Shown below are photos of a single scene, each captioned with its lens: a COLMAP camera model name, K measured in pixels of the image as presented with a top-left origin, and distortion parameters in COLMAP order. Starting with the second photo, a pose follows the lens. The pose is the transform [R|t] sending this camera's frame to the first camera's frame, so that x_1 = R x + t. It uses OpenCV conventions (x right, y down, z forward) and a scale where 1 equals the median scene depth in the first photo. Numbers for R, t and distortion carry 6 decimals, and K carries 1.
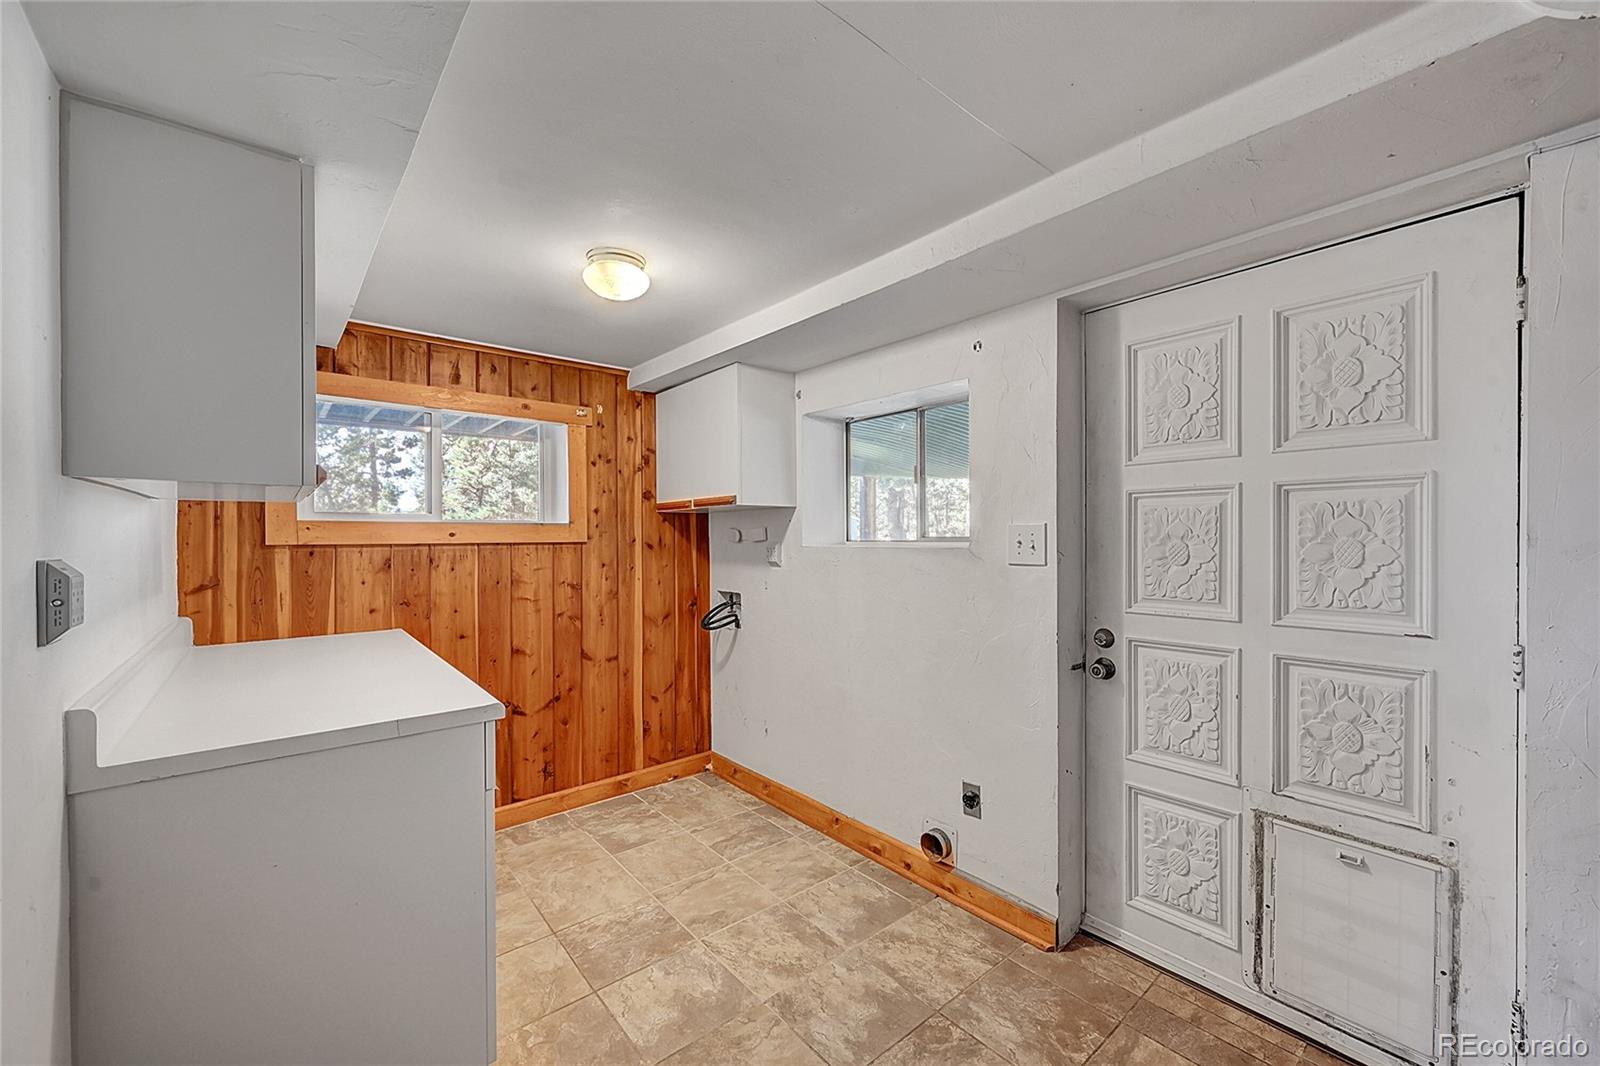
lens RADIAL K [[630.9, 0, 805.7], [0, 630.9, 535.0], [0, 0, 1]] dist [-0.001715, -0.000306]
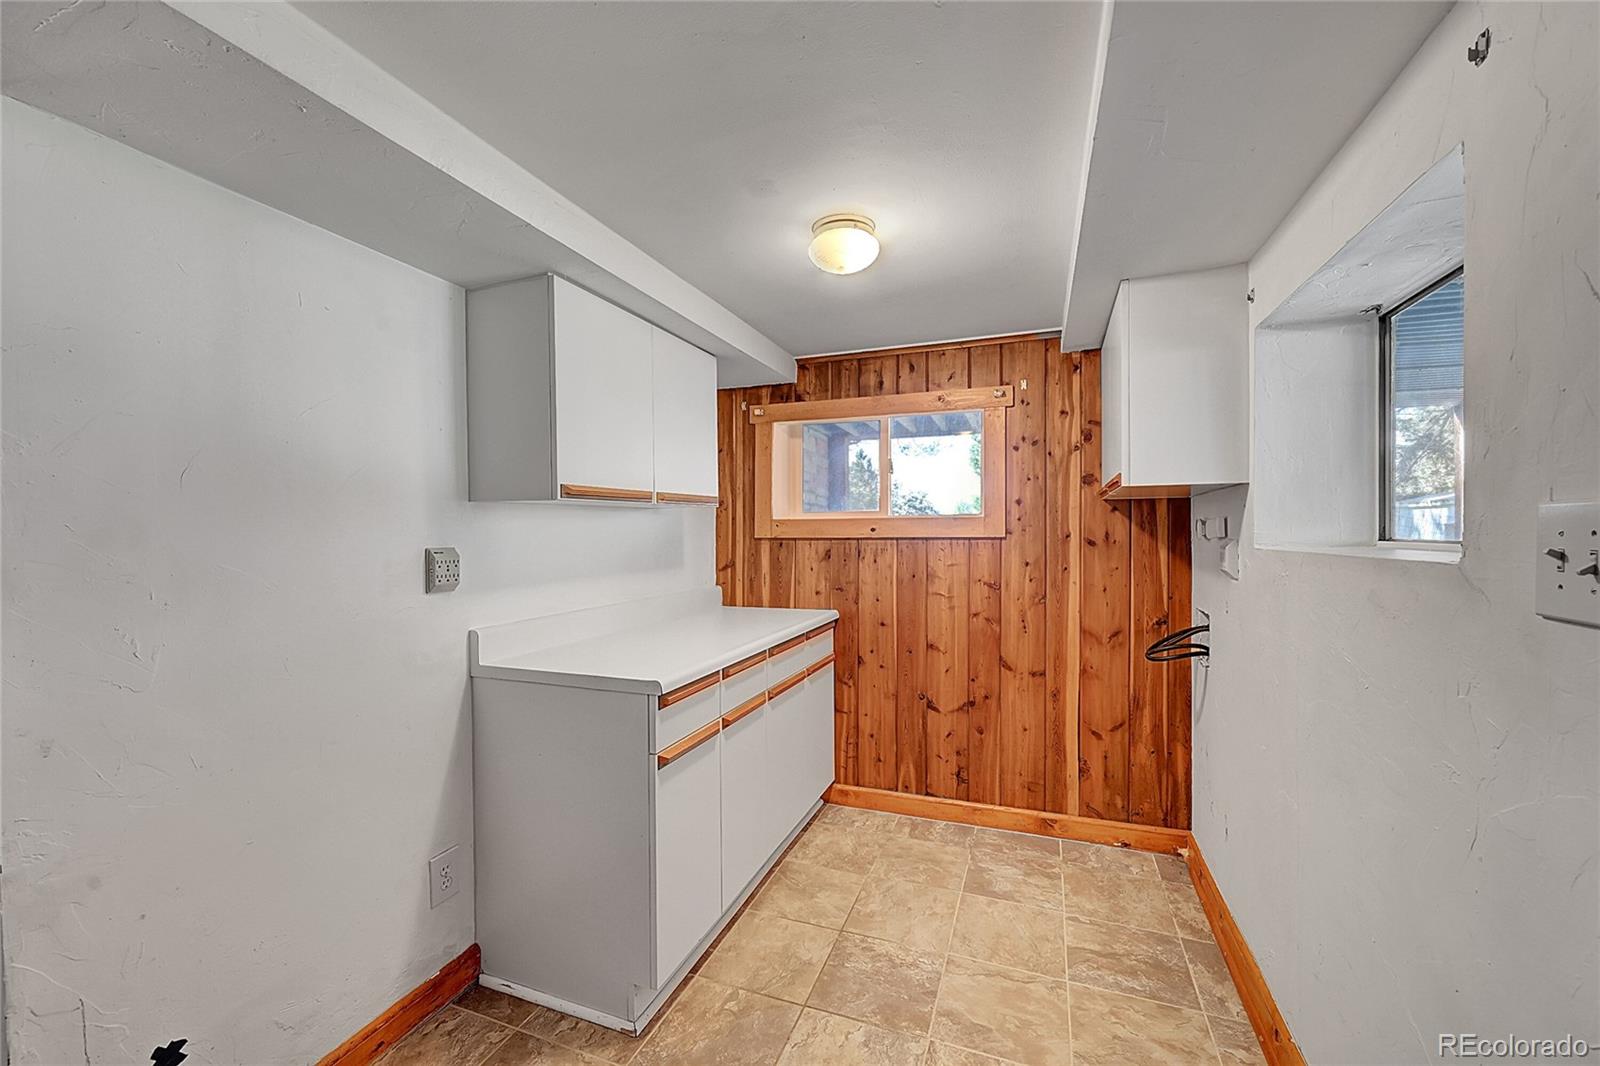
lens RADIAL K [[630.9, 0, 802.4], [0, 630.9, 536.7], [0, 0, 1]] dist [-0.001715, -0.000306]
pose [[0.483983, 0.009014, -0.875031, 0.310678], [0.006572, 0.999881, 0.013935, -0.003929], [0.875053, -0.012495, 0.483867, 0.334289]]
